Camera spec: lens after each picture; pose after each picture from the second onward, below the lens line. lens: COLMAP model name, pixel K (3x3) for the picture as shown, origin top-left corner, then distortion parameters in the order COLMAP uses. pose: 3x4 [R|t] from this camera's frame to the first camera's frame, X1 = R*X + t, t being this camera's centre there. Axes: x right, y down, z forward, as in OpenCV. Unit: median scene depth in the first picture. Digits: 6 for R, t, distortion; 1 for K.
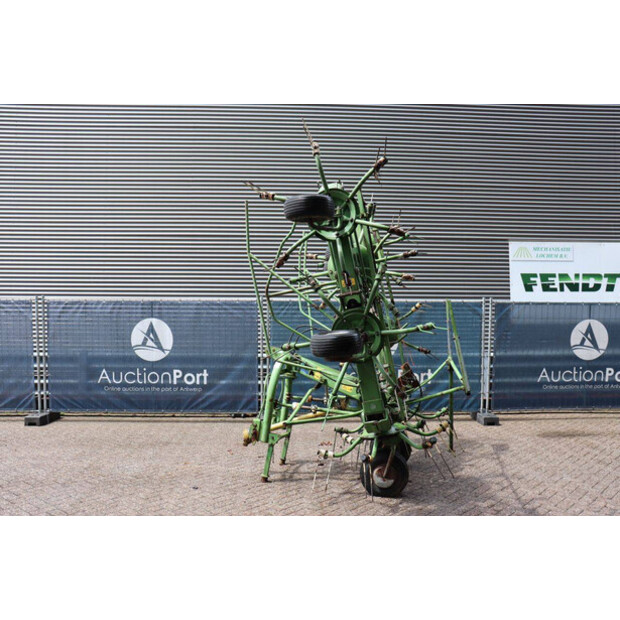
lens RADIAL K [[413.0, 0, 310.0], [0, 413.0, 310.0], [0, 0, 1]] dist [-0.052951, 0.002441]
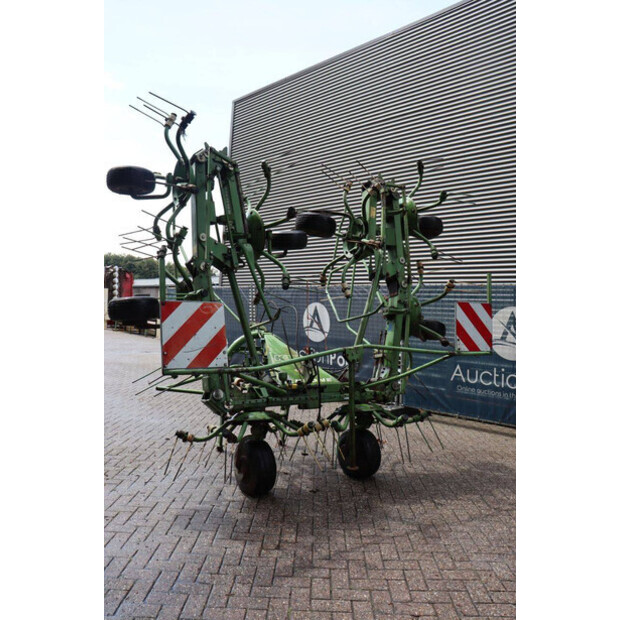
lens RADIAL K [[524.5, 0, 310.0], [0, 524.5, 310.0], [0, 0, 1]] dist [-0.152083, 0.144402]
pose [[0.668012, 0.020403, -0.743871, 0.650859], [-0.019893, 0.999756, 0.009557, 0.025953], [0.743885, 0.008413, 0.668255, 0.043805]]
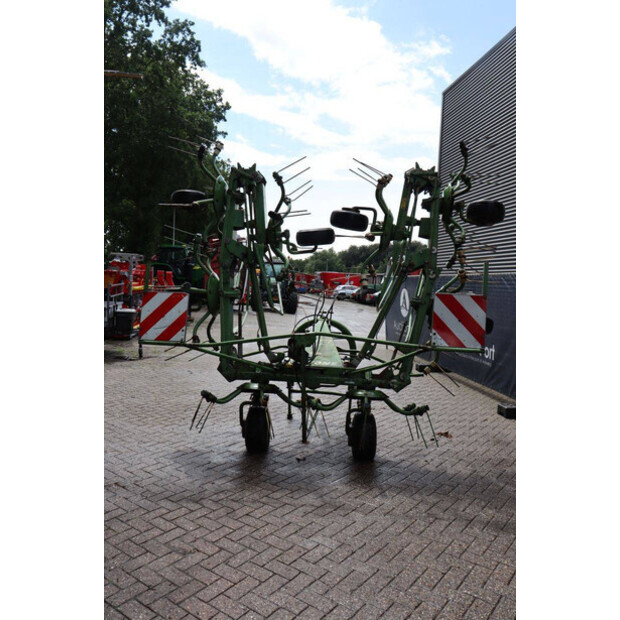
lens RADIAL K [[511.8, 0, 310.0], [0, 511.8, 310.0], [0, 0, 1]] dist [-0.135112, 0.087187]
pose [[0.098760, 0.052639, -0.993718, 0.896983], [-0.022346, 0.998465, 0.050670, 0.009253], [0.994860, 0.017201, 0.099784, 0.439696]]
